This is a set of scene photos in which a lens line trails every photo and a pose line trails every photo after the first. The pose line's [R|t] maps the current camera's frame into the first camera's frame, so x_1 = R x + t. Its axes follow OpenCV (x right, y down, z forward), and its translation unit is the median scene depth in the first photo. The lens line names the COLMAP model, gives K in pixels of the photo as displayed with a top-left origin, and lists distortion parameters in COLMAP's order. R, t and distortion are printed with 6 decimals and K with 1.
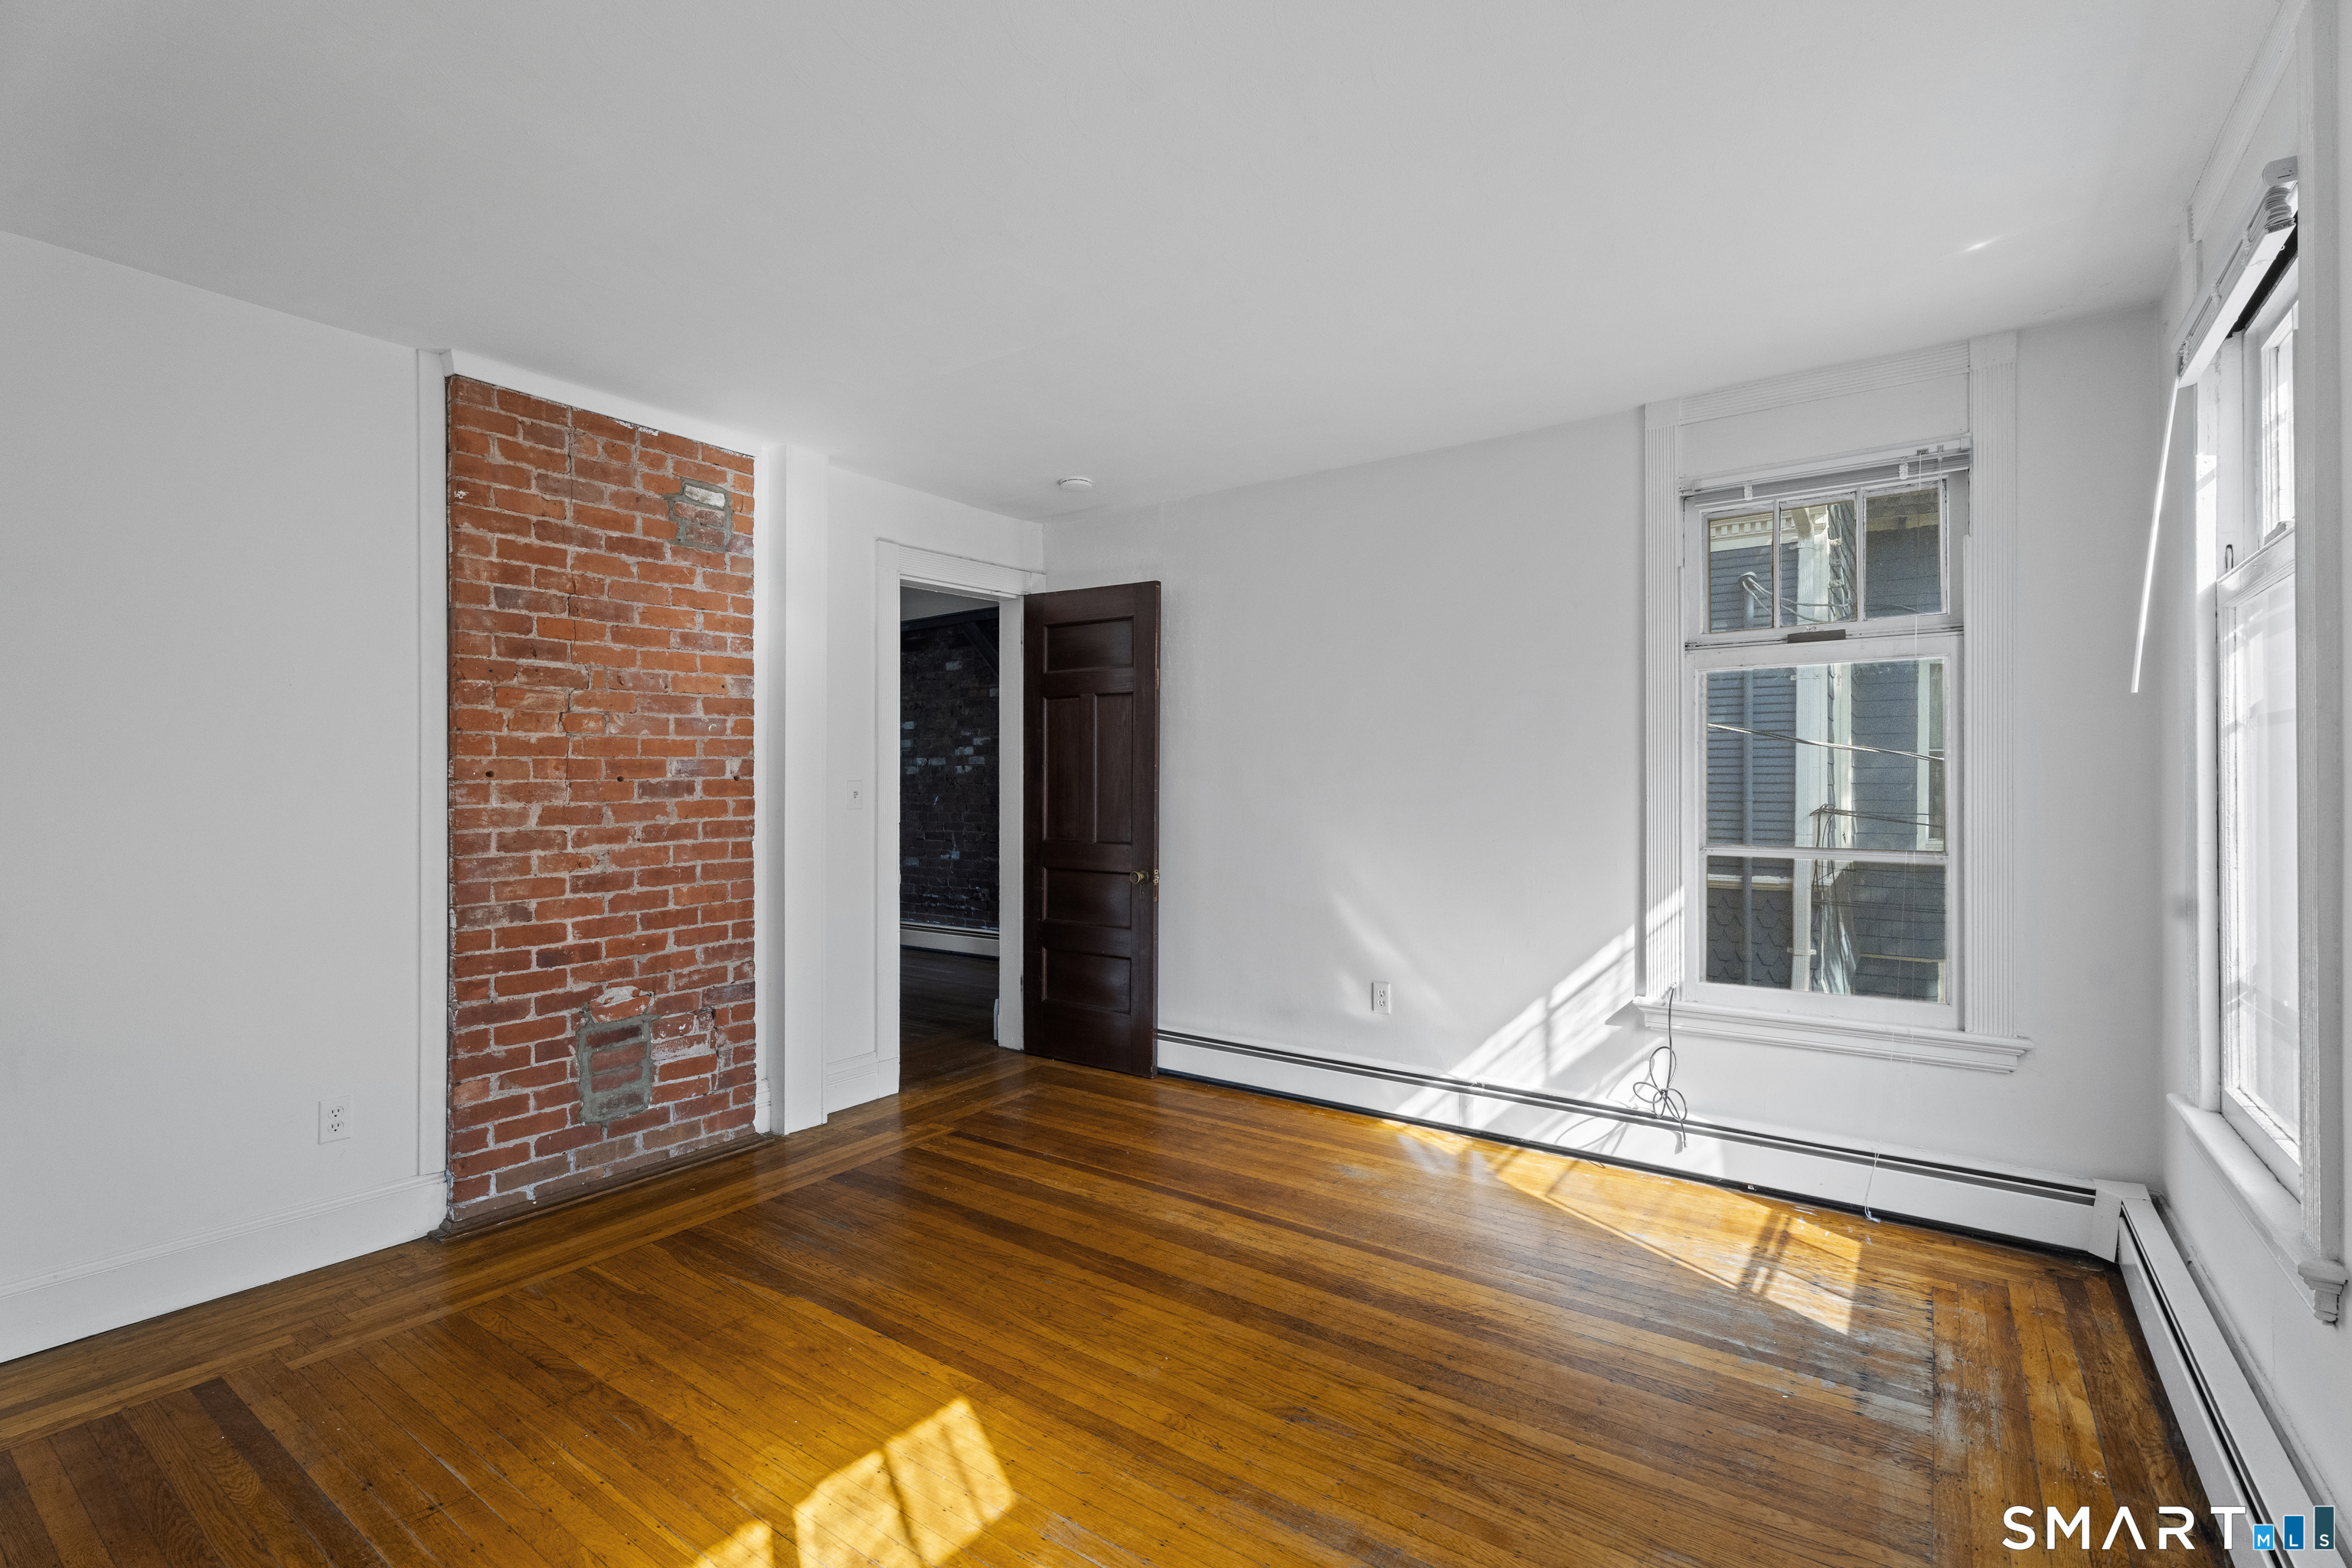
lens RADIAL K [[1041.4, 0, 1164.7], [0, 1041.4, 778.8], [0, 0, 1]] dist [-0.001450, -0.001135]
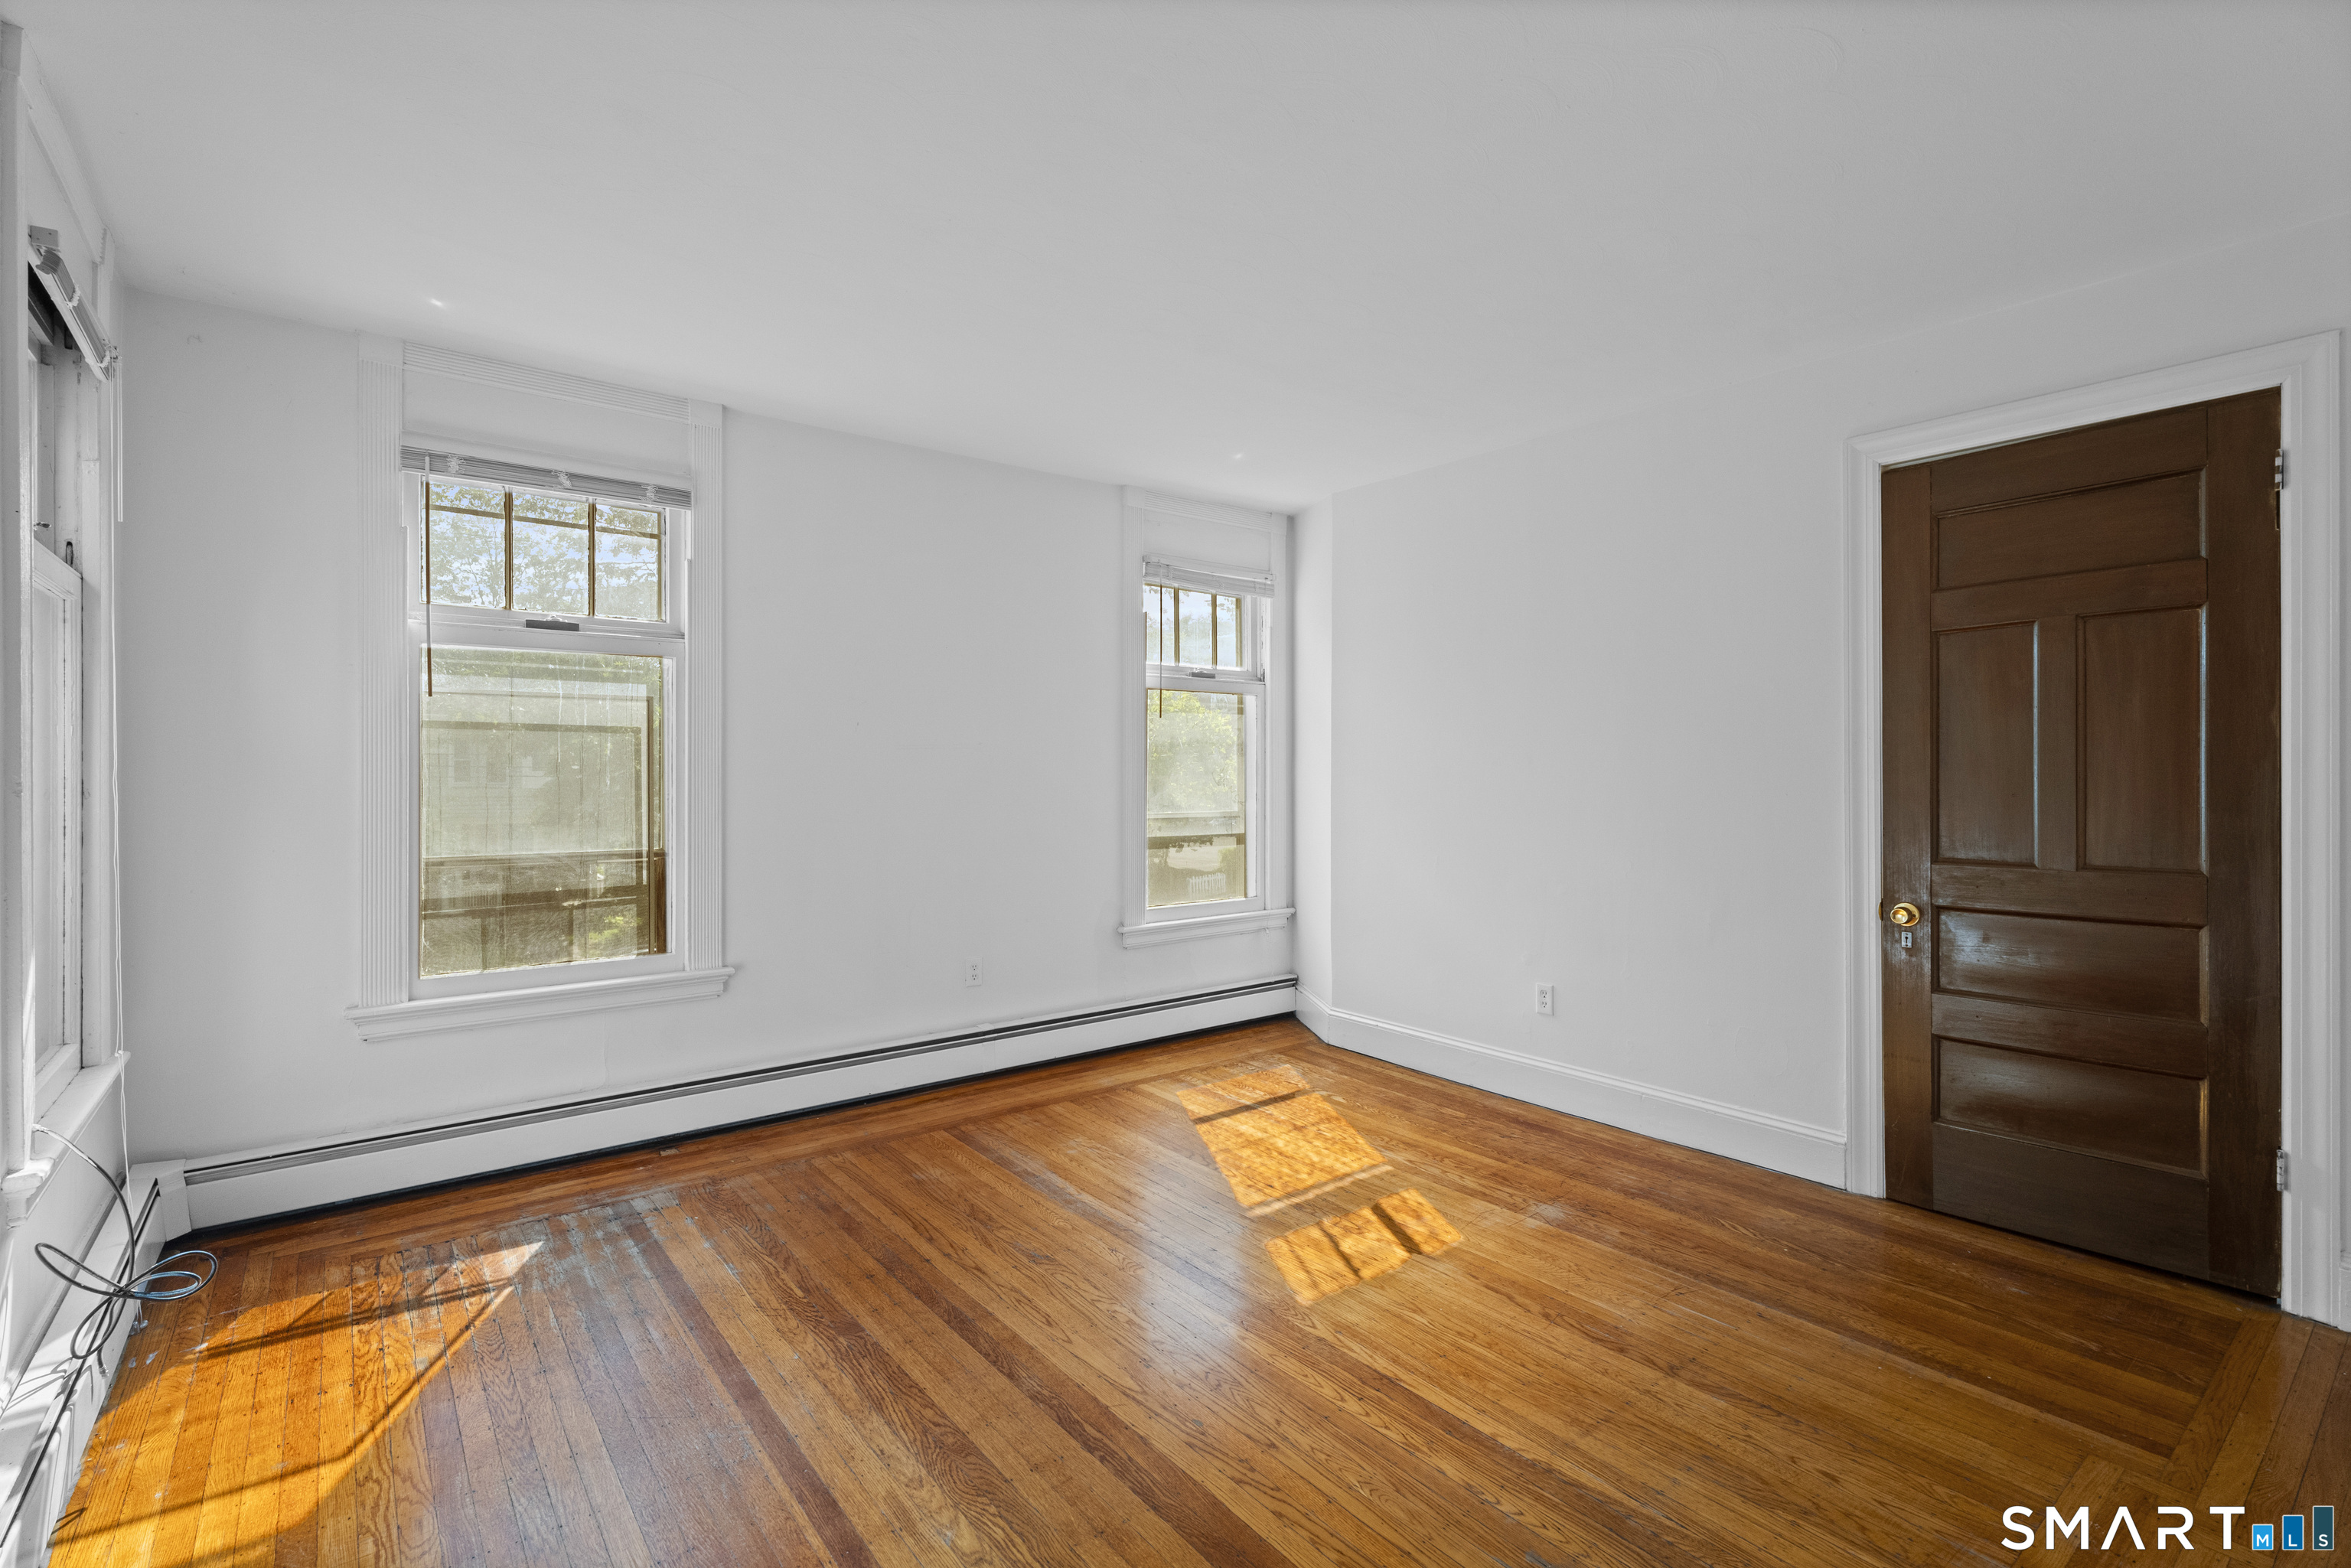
lens RADIAL K [[1040.9, 0, 1164.2], [0, 1040.9, 778.8], [0, 0, 1]] dist [-0.001450, -0.001135]
pose [[-0.959947, -0.001307, 0.280177, -0.334948], [-0.002510, 0.999989, -0.003937, 0.024247], [-0.280169, -0.004483, -0.959940, 1.942756]]
